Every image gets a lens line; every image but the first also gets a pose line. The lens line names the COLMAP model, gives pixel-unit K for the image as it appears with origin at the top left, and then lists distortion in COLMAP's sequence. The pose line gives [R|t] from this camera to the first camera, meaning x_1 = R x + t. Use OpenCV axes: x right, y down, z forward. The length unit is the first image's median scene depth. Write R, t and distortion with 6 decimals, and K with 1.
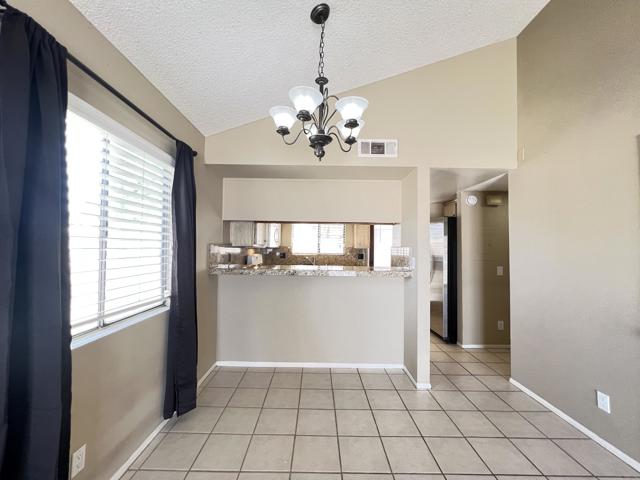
lens RADIAL K [[256.0, 0, 318.0], [0, 256.0, 238.4], [0, 0, 1]] dist [-0.000399, -0.000335]
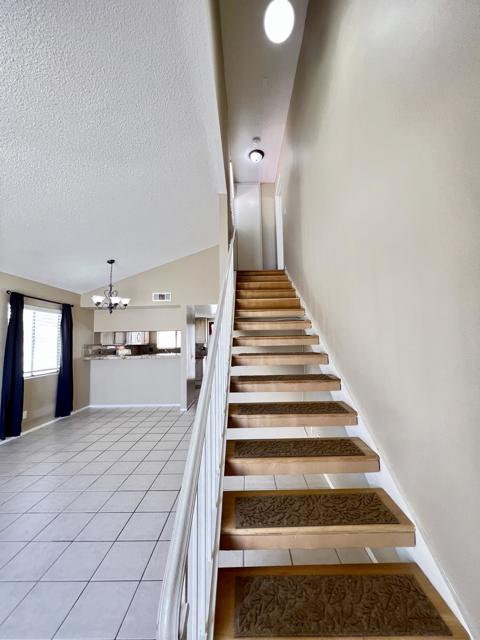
lens RADIAL K [[256.0, 0, 240.5], [0, 256.0, 315.9], [0, 0, 1]] dist [-0.000399, -0.000335]
pose [[0.999196, -0.037824, -0.013302, 1.040183], [0.036927, 0.997381, -0.062189, -0.045762], [0.015619, 0.061648, 0.997976, -1.251598]]
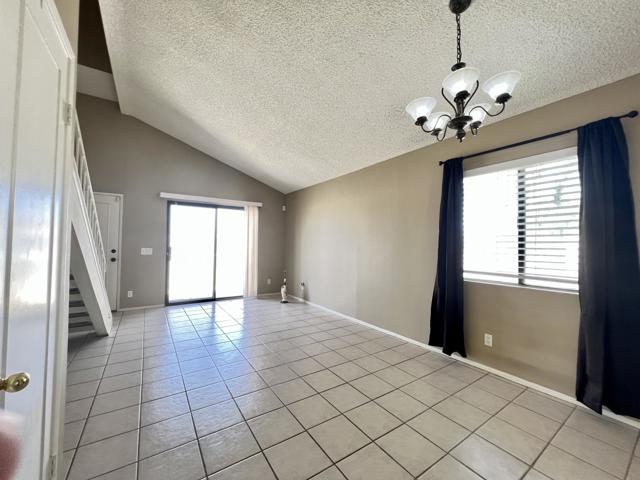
lens RADIAL K [[256.0, 0, 318.0], [0, 256.0, 238.4], [0, 0, 1]] dist [-0.000399, -0.000335]
pose [[-0.830509, -0.037363, -0.555751, 0.747022], [-0.003788, 0.998103, -0.061442, 0.102392], [0.556993, -0.048923, -0.829075, 1.092630]]
